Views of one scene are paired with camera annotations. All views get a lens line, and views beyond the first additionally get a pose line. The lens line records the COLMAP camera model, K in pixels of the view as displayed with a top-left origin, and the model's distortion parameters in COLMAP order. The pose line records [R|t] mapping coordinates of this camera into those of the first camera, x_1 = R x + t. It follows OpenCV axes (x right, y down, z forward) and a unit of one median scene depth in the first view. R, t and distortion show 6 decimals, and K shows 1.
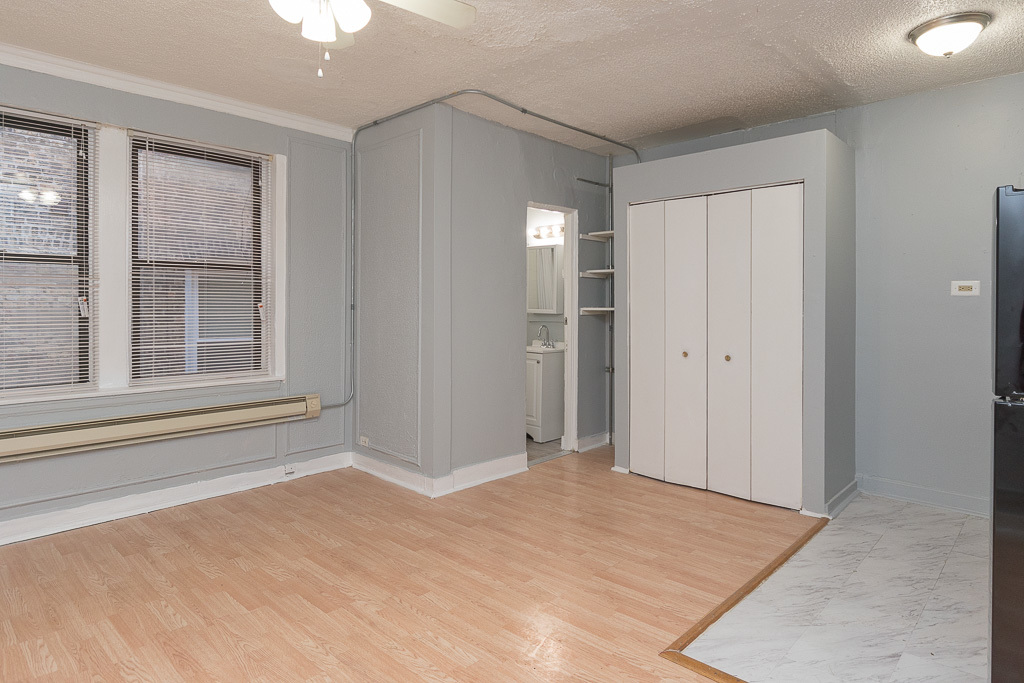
lens RADIAL K [[596.9, 0, 513.2], [0, 596.9, 308.0], [0, 0, 1]] dist [-0.002155, -0.000765]
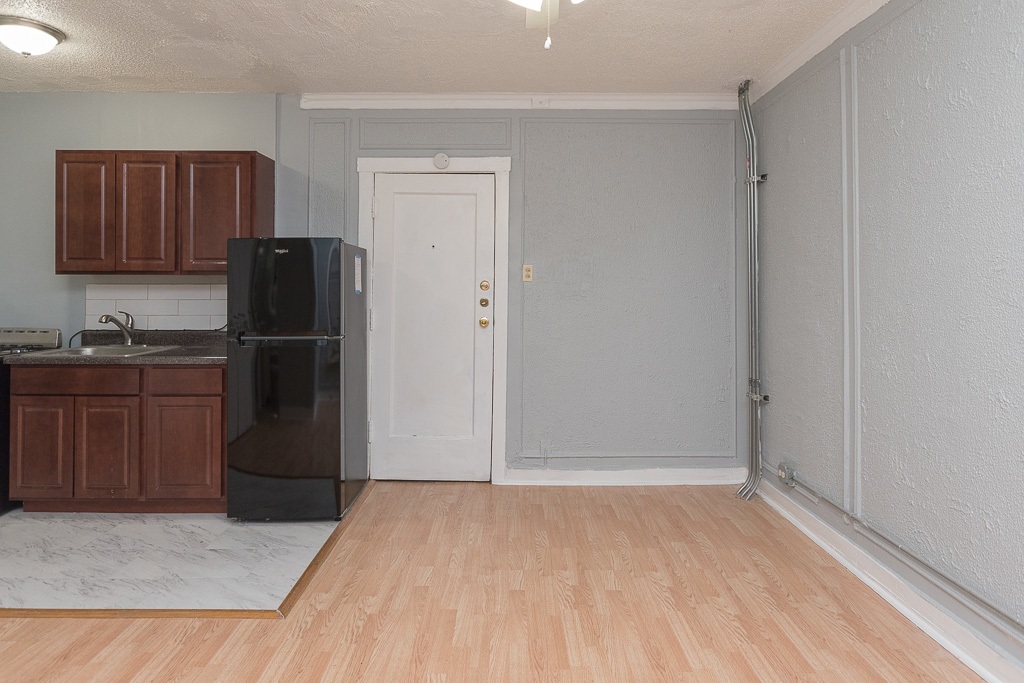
lens RADIAL K [[594.8, 0, 510.3], [0, 594.8, 284.3], [0, 0, 1]] dist [-0.001834, -0.000523]
pose [[-0.692904, 0.012624, 0.720920, -0.487871], [-0.001382, 0.999822, -0.018835, 0.003518], [-0.721029, -0.014047, -0.692763, 0.883136]]
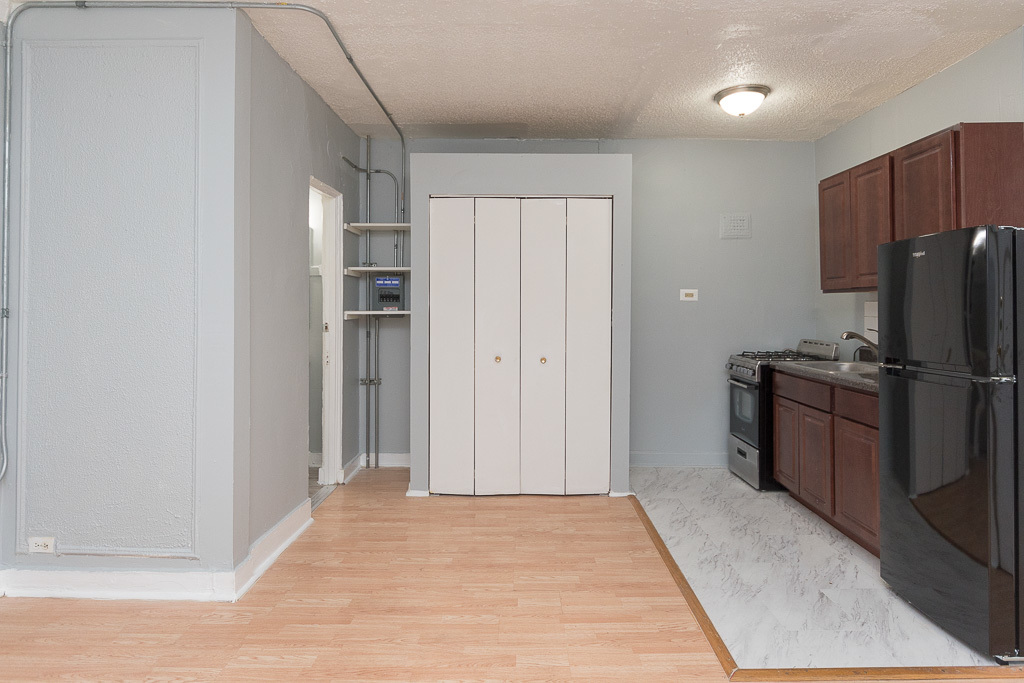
lens RADIAL K [[572.0, 0, 525.2], [0, 572.0, 305.7], [0, 0, 1]] dist [0.002529, -0.001074]
pose [[0.720012, 0.001901, 0.693959, -0.374254], [0.003320, 0.999975, -0.006184, -0.003332], [-0.693953, 0.006756, 0.719988, 0.346594]]
